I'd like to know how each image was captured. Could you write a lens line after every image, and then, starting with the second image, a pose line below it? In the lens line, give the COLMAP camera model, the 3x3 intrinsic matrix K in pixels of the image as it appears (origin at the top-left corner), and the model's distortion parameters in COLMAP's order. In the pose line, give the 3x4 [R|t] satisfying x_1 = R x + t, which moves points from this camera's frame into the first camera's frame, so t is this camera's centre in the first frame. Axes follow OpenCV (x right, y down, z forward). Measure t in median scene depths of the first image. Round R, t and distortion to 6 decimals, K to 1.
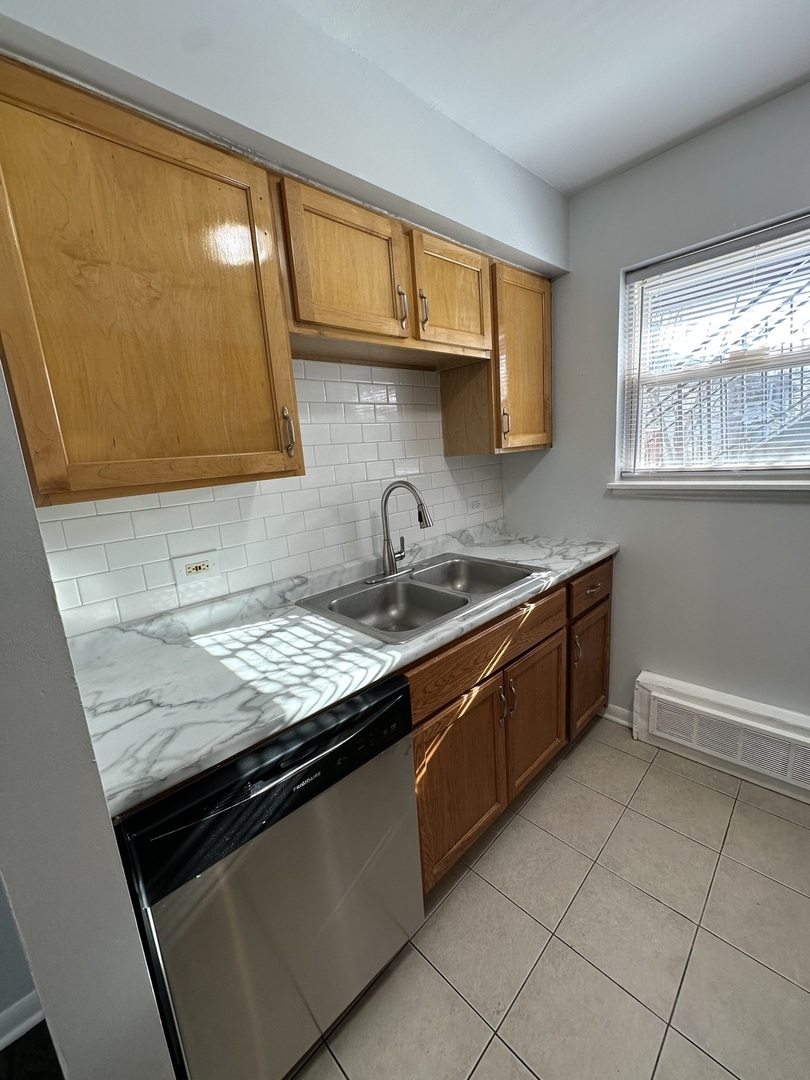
lens RADIAL K [[429.8, 0, 406.6], [0, 429.8, 540.0], [0, 0, 1]] dist [-0.002901, 0.000287]
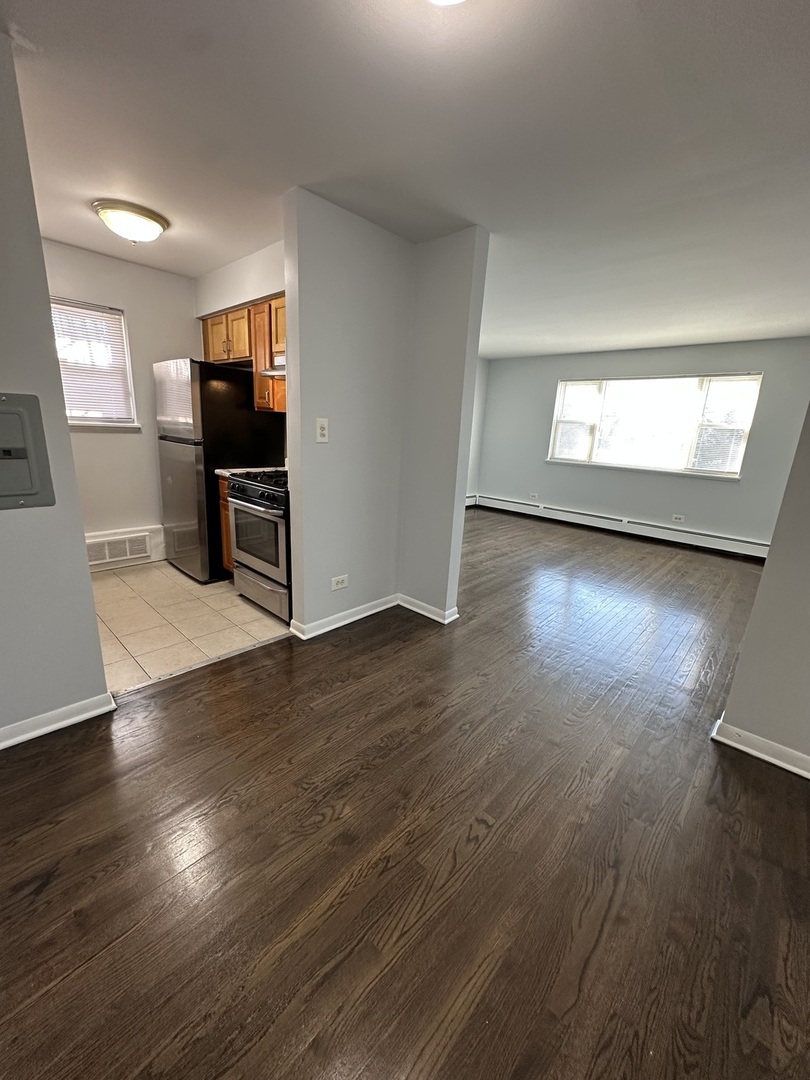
lens RADIAL K [[429.8, 0, 405.0], [0, 429.8, 541.0], [0, 0, 1]] dist [-0.002901, 0.000287]
pose [[-0.045130, -0.185758, 0.981559, -1.390747], [0.154230, 0.969484, 0.190564, 0.265426], [-0.987004, 0.159985, -0.015104, -0.428409]]
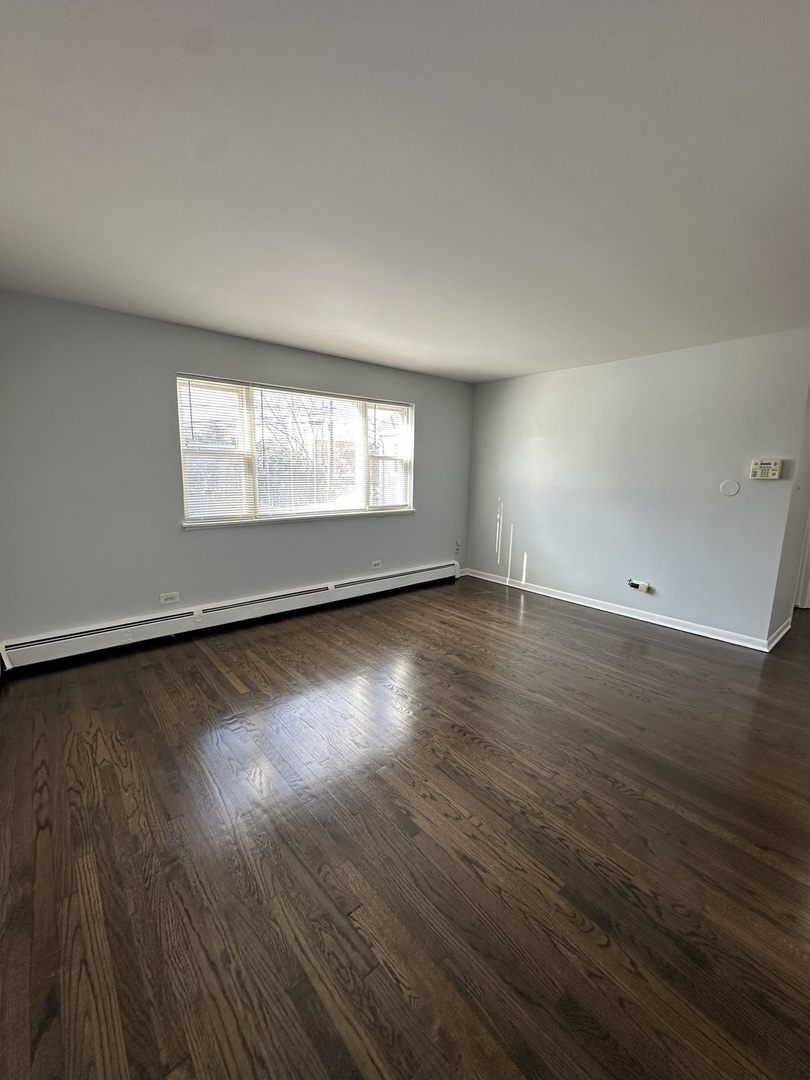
lens RADIAL K [[429.8, 0, 408.2], [0, 429.8, 537.1], [0, 0, 1]] dist [-0.002901, 0.000287]
pose [[-0.995436, 0.049504, 0.081585, 1.482065], [0.074729, 0.936064, 0.343802, -0.089236], [-0.059350, 0.348329, -0.935491, -0.001676]]
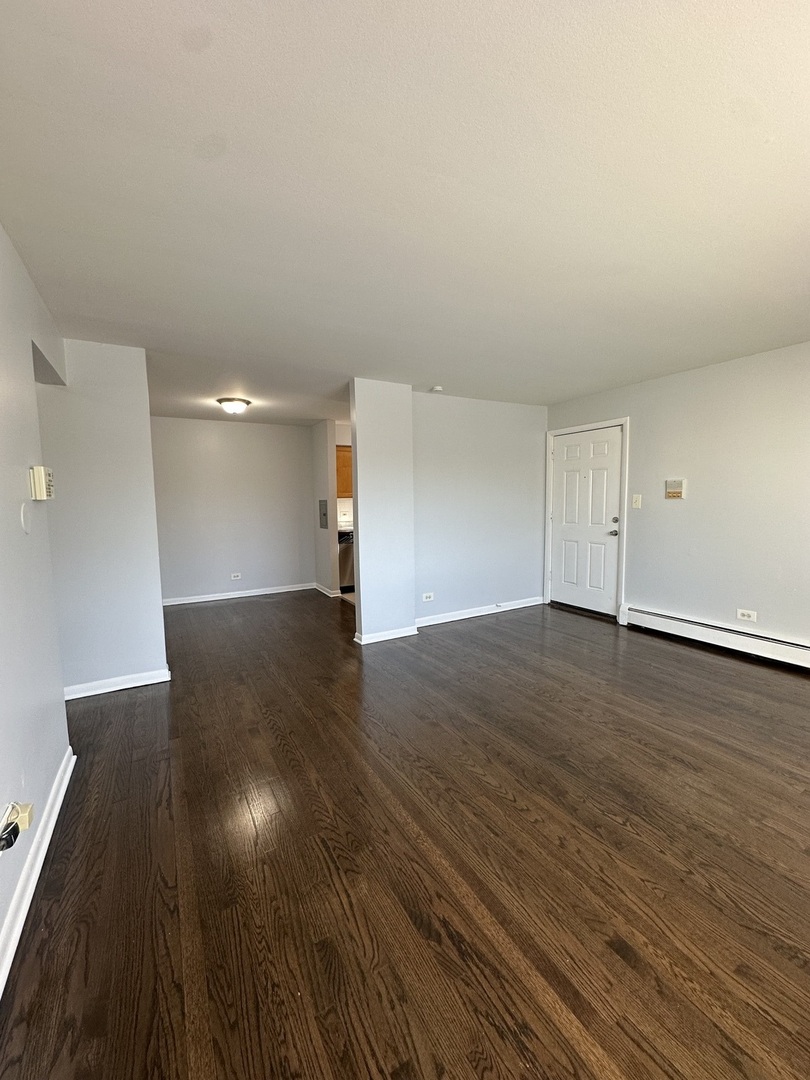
lens RADIAL K [[429.8, 0, 405.8], [0, 429.8, 541.1], [0, 0, 1]] dist [-0.002901, 0.000287]
pose [[0.965958, 0.083541, -0.244838, 1.247011], [-0.106560, 0.990894, -0.082308, 0.588458], [0.235733, 0.105596, 0.966064, -3.054042]]
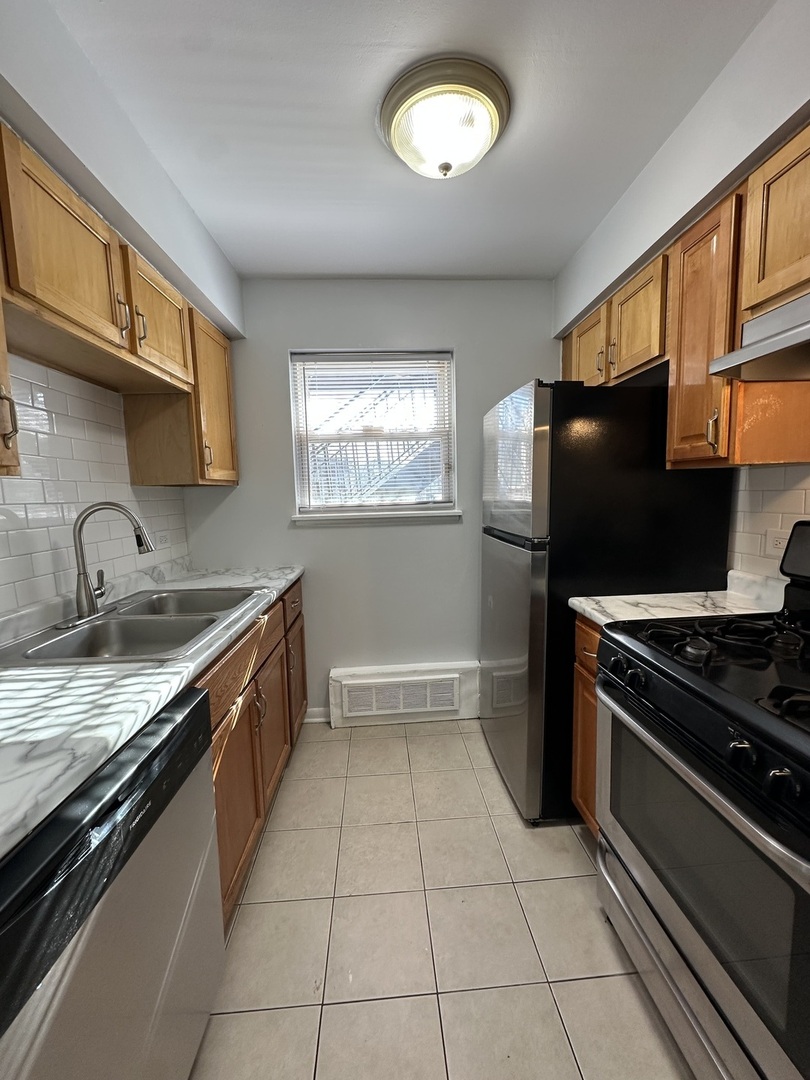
lens RADIAL K [[429.8, 0, 406.2], [0, 429.8, 540.0], [0, 0, 1]] dist [-0.002901, 0.000287]
pose [[0.654865, -0.024189, 0.755359, -0.274067], [0.132304, 0.987722, -0.083072, 0.090830], [-0.744075, 0.154338, 0.650025, -0.007270]]
